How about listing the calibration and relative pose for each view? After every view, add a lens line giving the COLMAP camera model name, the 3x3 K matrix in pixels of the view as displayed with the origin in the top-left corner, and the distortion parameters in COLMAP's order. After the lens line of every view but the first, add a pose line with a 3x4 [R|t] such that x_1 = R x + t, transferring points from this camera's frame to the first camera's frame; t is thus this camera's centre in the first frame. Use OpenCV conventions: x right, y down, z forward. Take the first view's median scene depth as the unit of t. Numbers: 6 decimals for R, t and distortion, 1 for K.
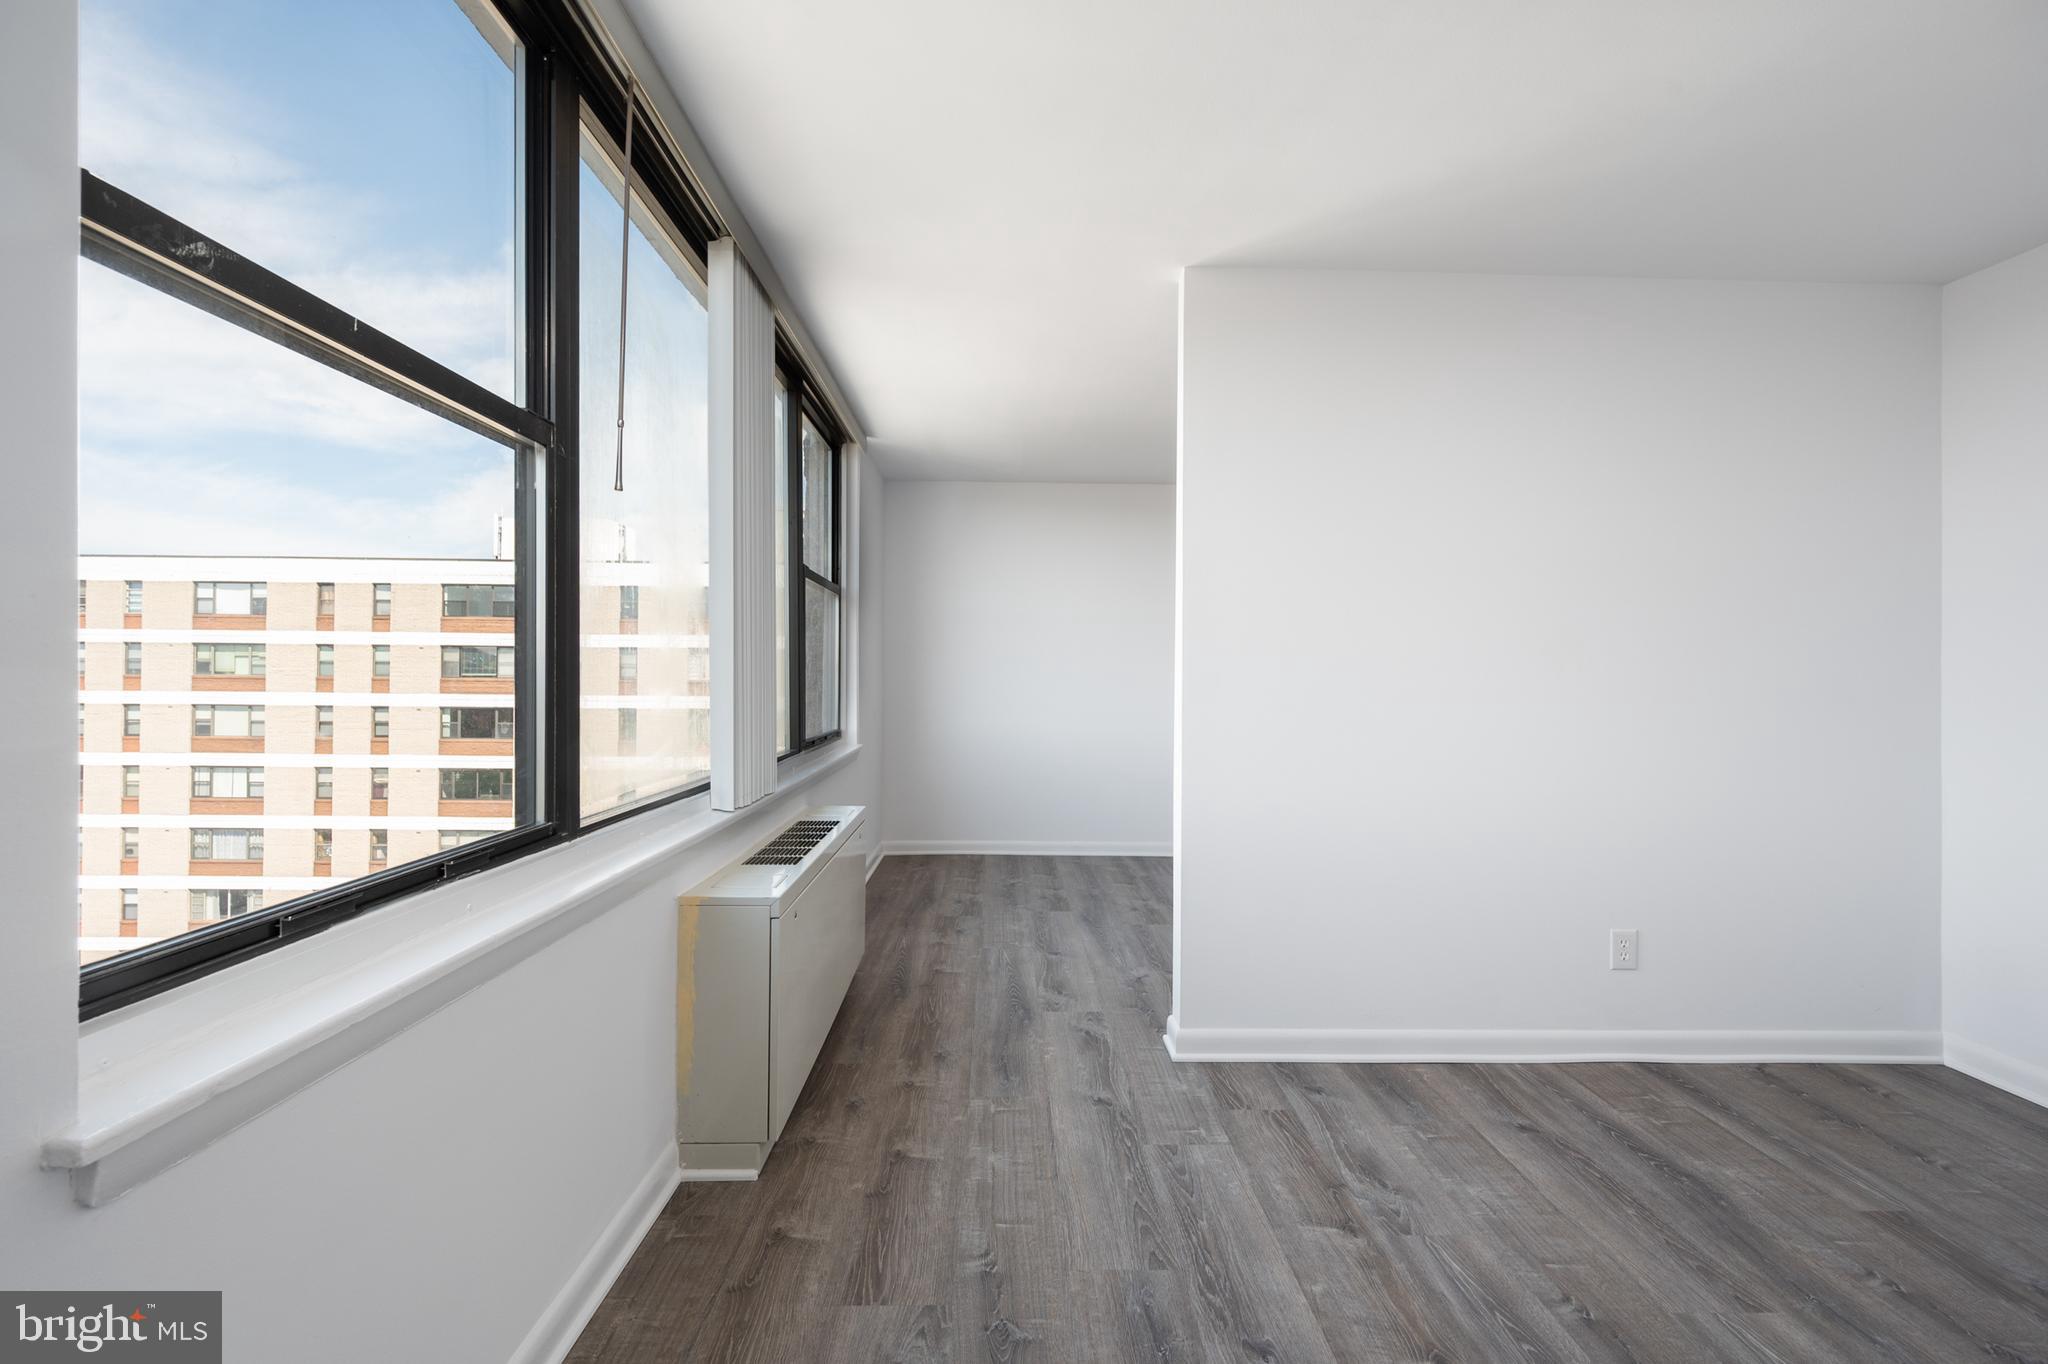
lens RADIAL K [[813.5, 0, 1017.0], [0, 813.5, 670.7], [0, 0, 1]] dist [-0.003242, 0.000767]
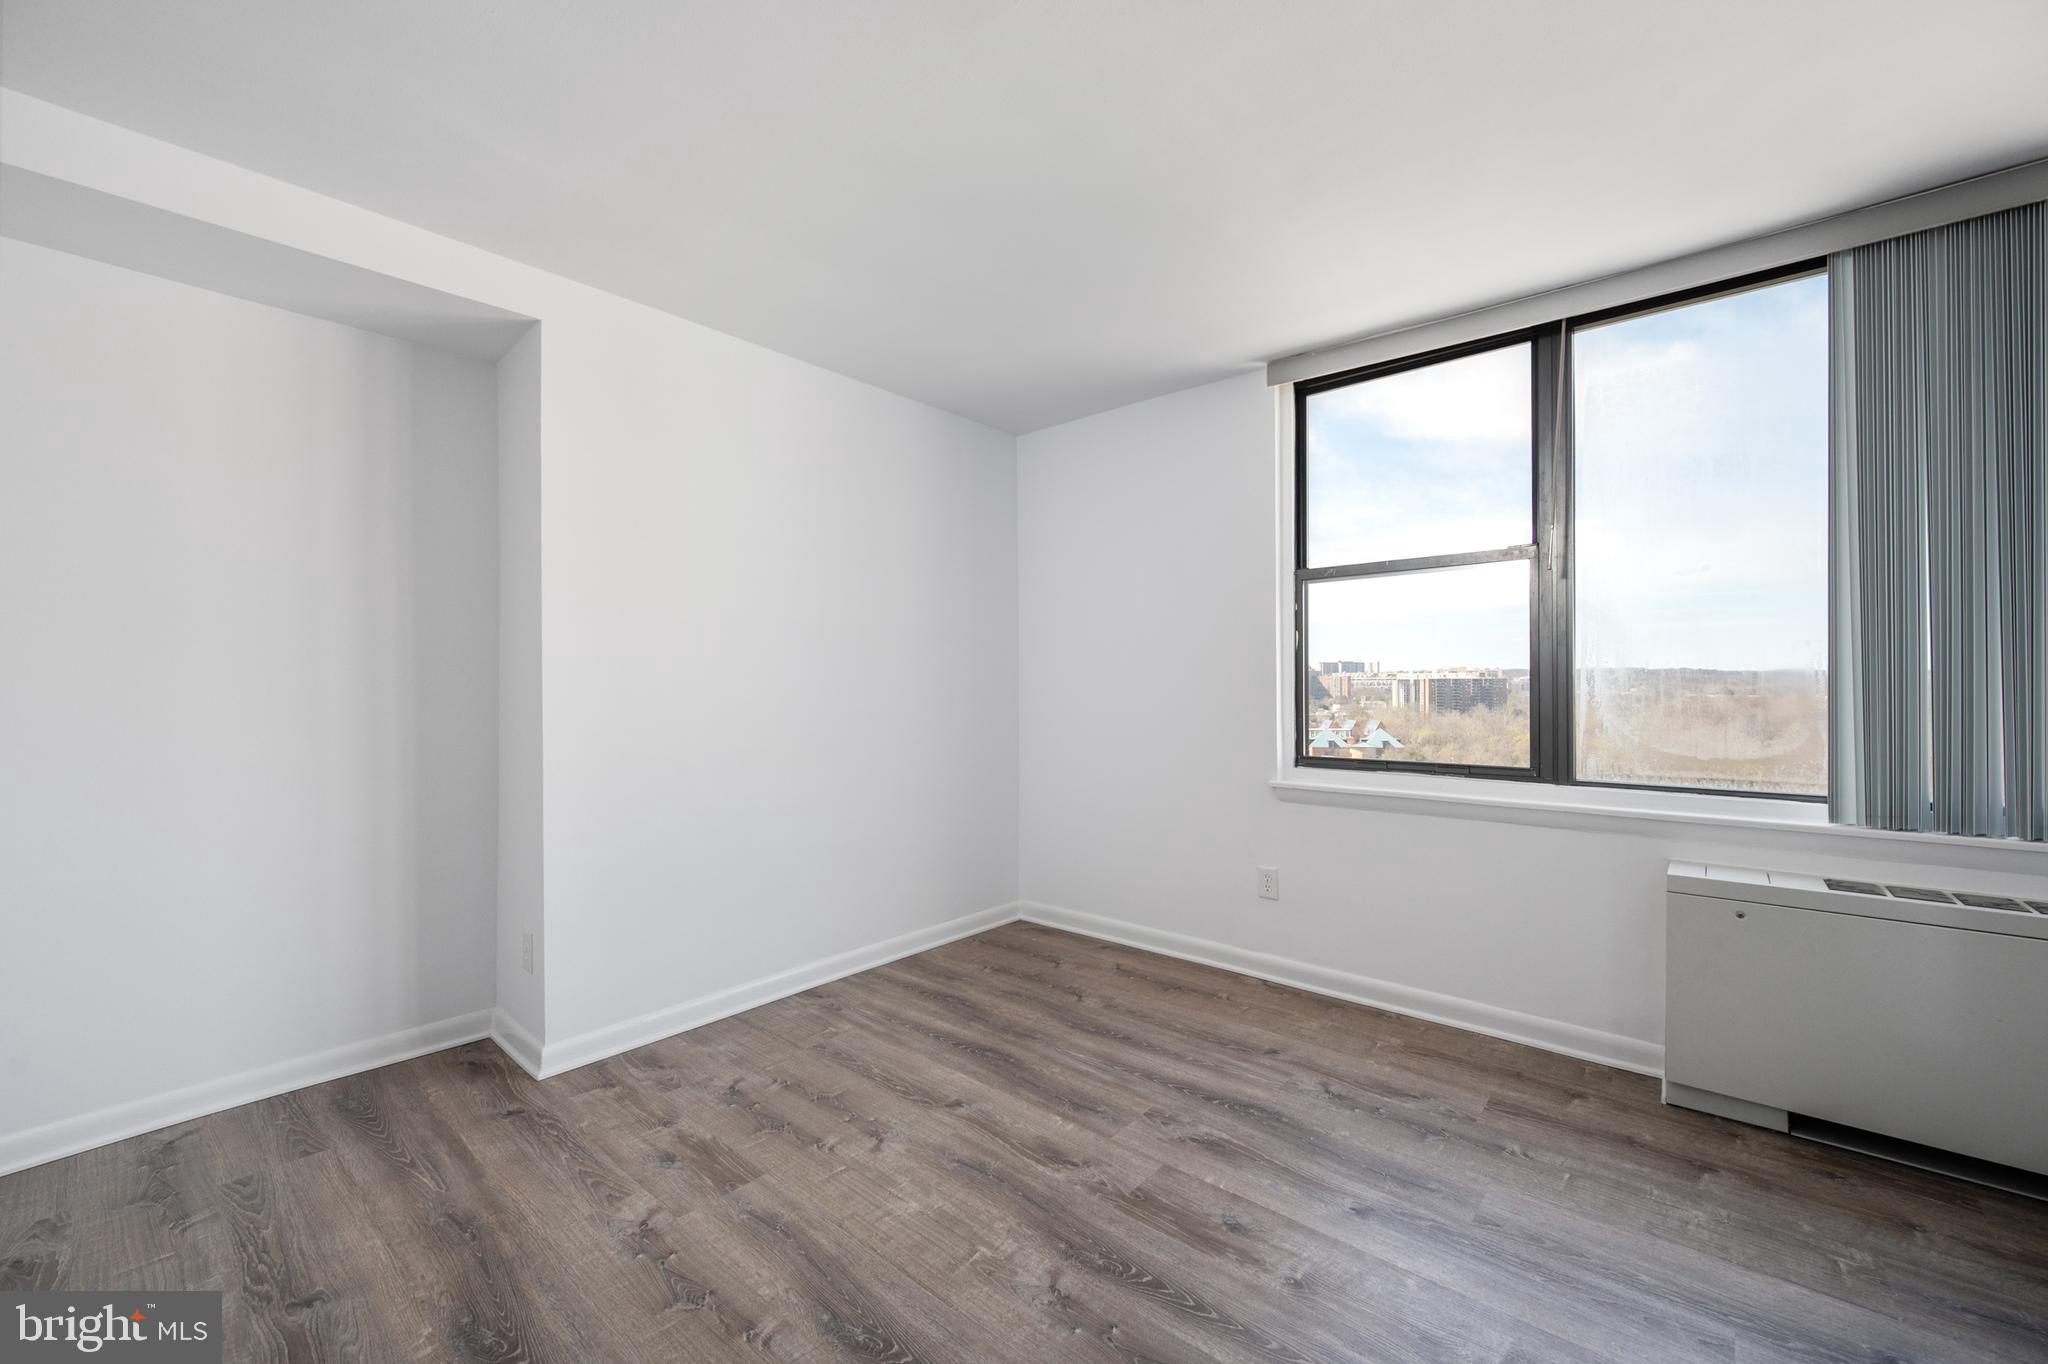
lens RADIAL K [[813.5, 0, 1019.1], [0, 813.5, 682.1], [0, 0, 1]] dist [-0.003242, 0.000767]
pose [[-0.671855, -0.009844, -0.740617, 1.100020], [0.000498, 0.999905, -0.013743, 0.016627], [0.740682, -0.009602, -0.671787, 1.000231]]
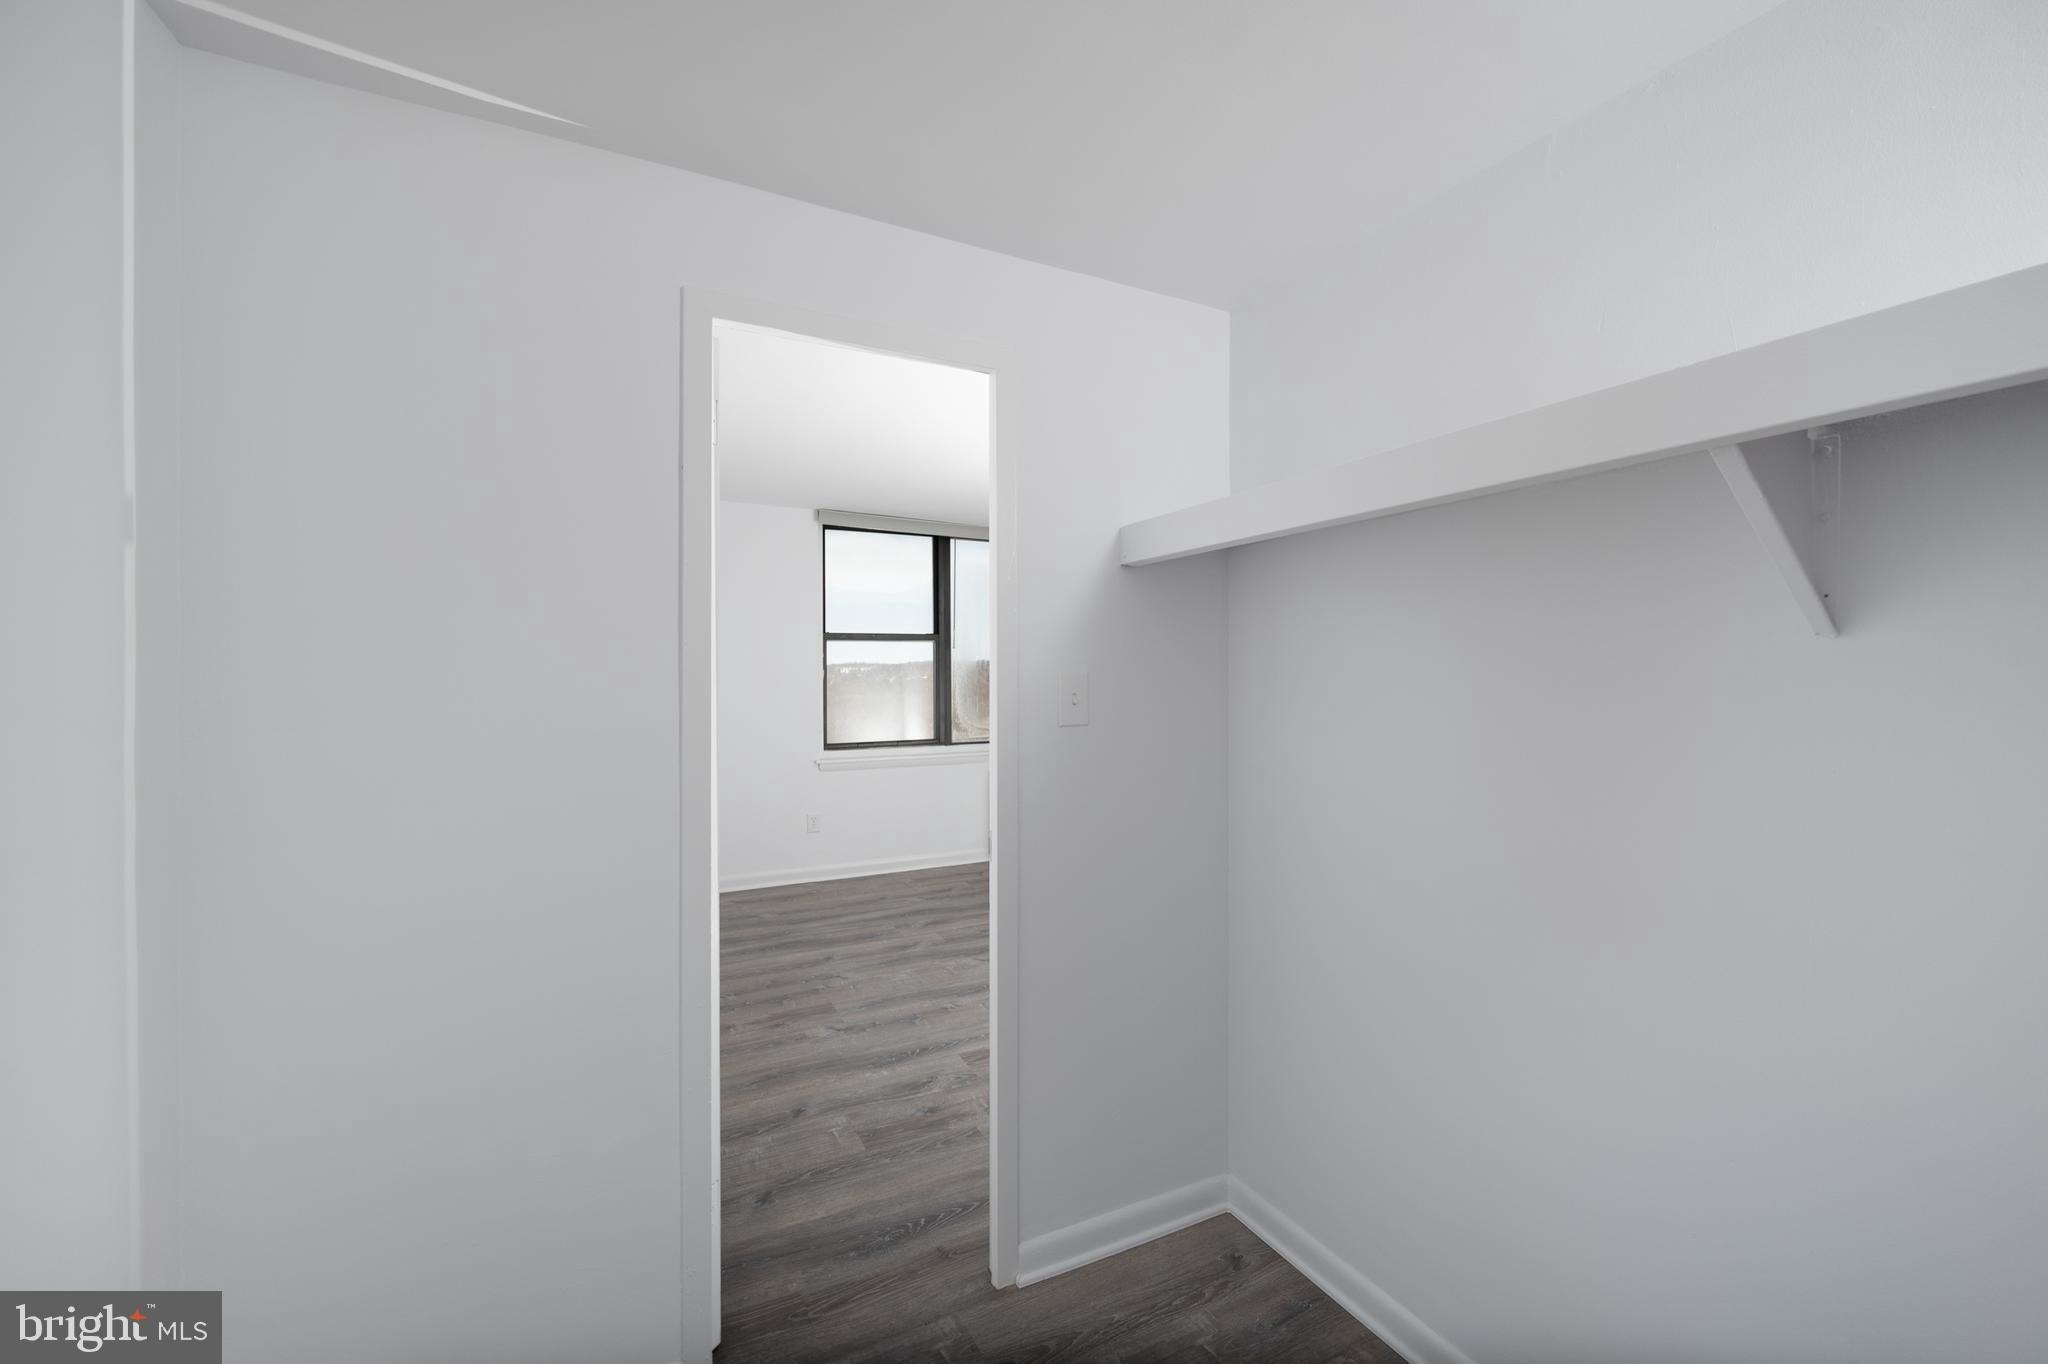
lens RADIAL K [[812.7, 0, 1033.2], [0, 812.7, 670.3], [0, 0, 1]] dist [-0.000033, 0.000018]
pose [[0.444464, -0.014944, -0.895672, 2.228114], [0.009968, 0.999881, -0.011736, -0.063046], [0.895741, -0.003712, 0.444561, -0.210683]]
